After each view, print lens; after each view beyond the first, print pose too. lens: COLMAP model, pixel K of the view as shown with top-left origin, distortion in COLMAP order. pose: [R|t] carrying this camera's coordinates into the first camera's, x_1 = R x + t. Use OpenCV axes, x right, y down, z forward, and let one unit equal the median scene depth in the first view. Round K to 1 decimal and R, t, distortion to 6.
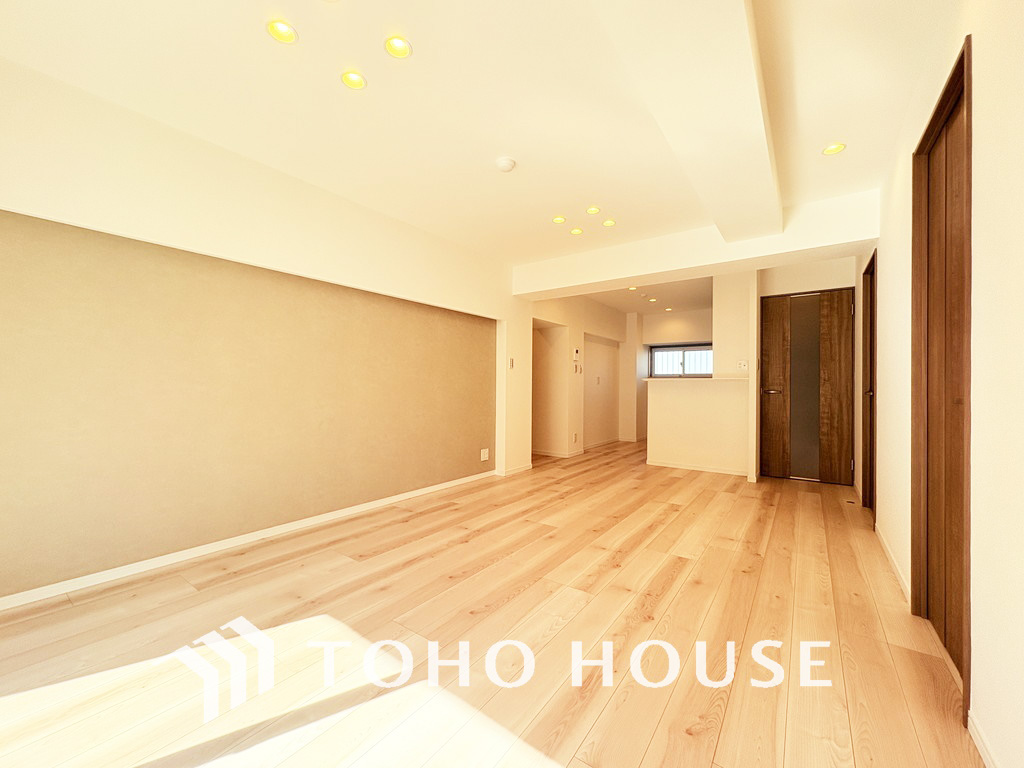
lens RADIAL K [[407.7, 0, 511.3], [0, 407.7, 382.9], [0, 0, 1]] dist [-0.000909, -0.000410]
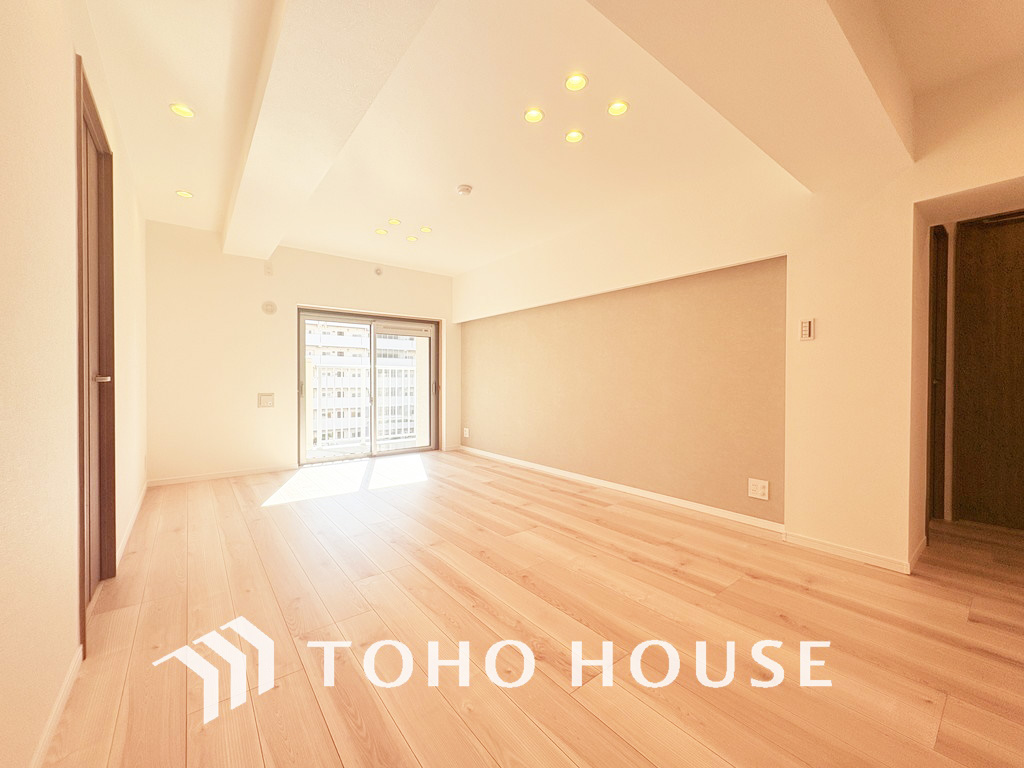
lens RADIAL K [[407.7, 0, 511.9], [0, 407.7, 386.2], [0, 0, 1]] dist [-0.000909, -0.000410]
pose [[-0.270001, 0.005133, -0.962846, 0.855632], [0.003930, 0.999983, 0.004229, 0.028003], [0.962852, -0.002642, -0.270016, 1.130081]]
